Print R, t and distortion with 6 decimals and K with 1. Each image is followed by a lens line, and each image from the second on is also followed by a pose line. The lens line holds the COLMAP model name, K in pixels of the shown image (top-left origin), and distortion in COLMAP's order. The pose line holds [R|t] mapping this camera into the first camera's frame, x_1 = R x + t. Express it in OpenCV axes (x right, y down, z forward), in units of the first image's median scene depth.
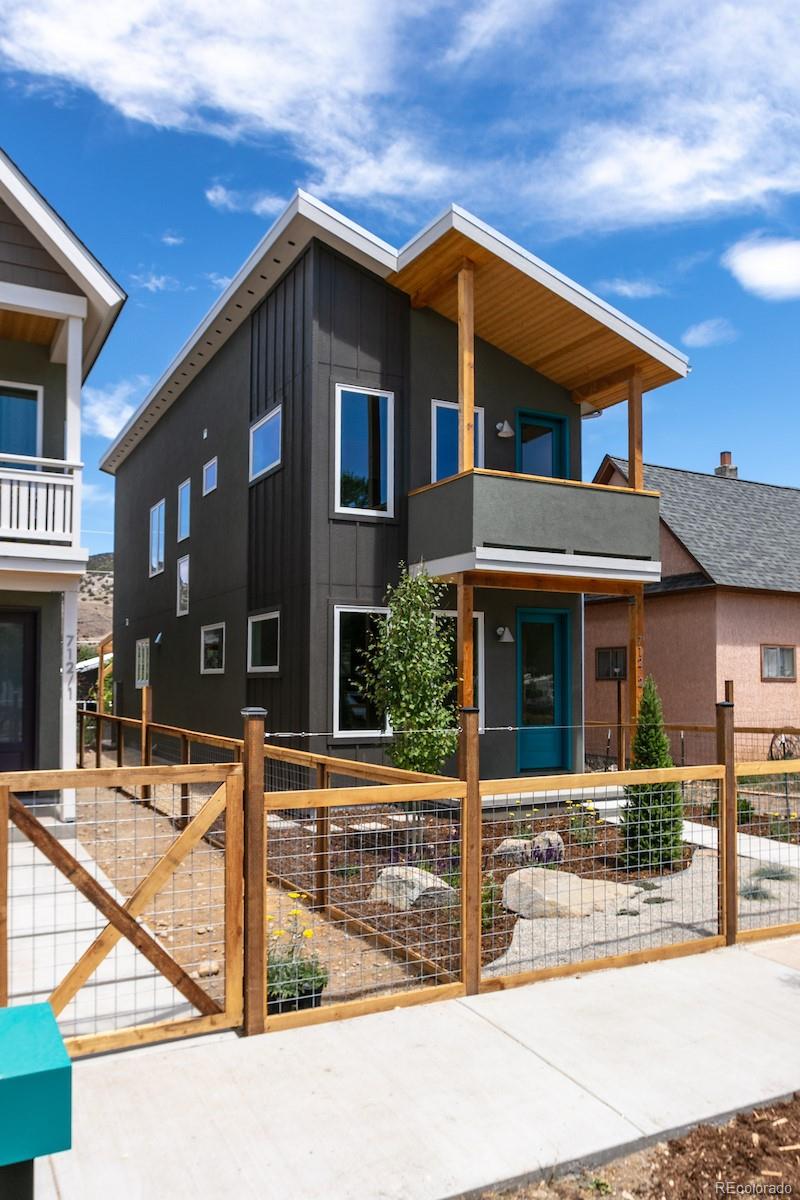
lens RADIAL K [[899.9, 0, 403.4], [0, 899.9, 648.1], [0, 0, 1]] dist [-0.048059, 0.078556]
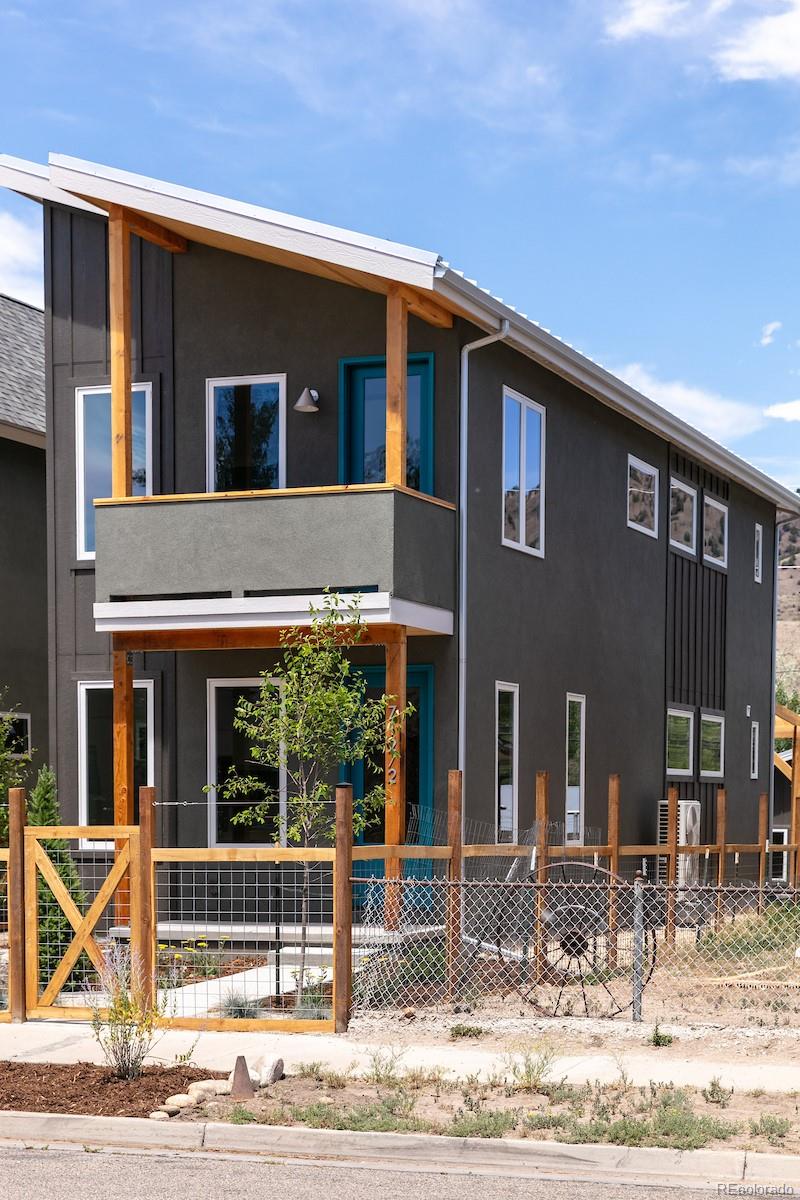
lens RADIAL K [[2169.5, 0, 400.9], [0, 2169.5, 804.7], [0, 0, 1]] dist [0.526167, -2.312714]
pose [[0.668921, -0.003563, -0.743325, 1.549560], [0.038945, 0.998783, 0.030260, 0.013344], [0.742313, -0.049190, 0.668245, -0.076743]]
